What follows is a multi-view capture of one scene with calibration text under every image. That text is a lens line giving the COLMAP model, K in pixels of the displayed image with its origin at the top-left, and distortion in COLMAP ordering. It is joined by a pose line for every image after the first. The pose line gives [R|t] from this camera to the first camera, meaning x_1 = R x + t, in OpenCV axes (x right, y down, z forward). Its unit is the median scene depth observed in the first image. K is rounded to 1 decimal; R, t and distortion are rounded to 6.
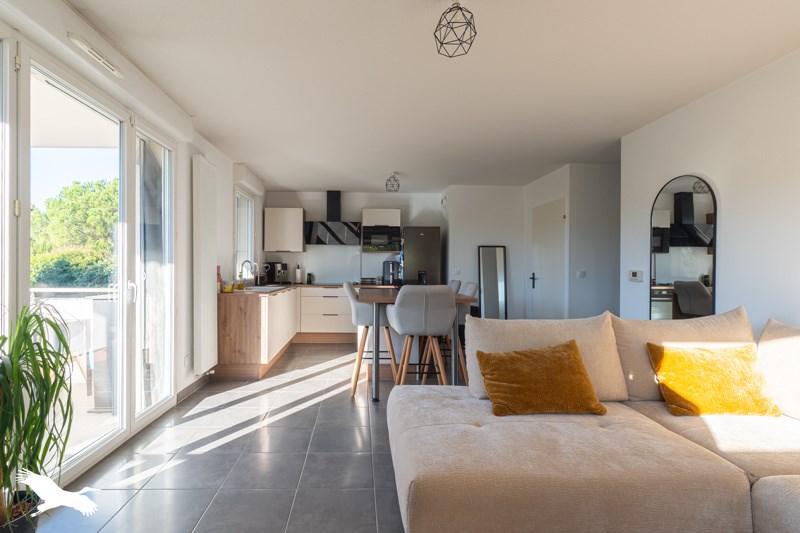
lens RADIAL K [[381.2, 0, 400.0], [0, 381.2, 266.5], [0, 0, 1]] dist [0.002025, 0.000165]
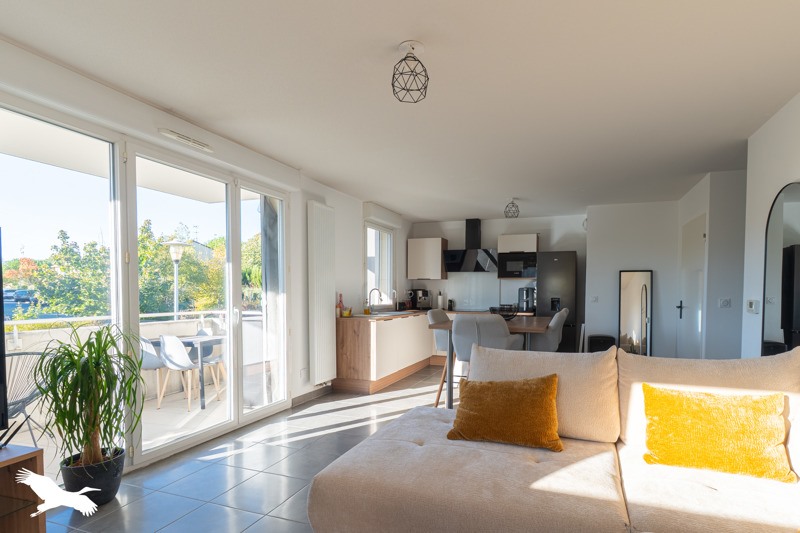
lens RADIAL K [[385.2, 0, 451.7], [0, 385.2, 303.8], [0, 0, 1]] dist [0.000139, 0.000118]
pose [[0.947620, 0.008121, -0.319296, 0.168476], [0.001682, 0.999536, 0.030414, -0.005105], [0.319395, -0.029358, 0.947167, -0.001250]]
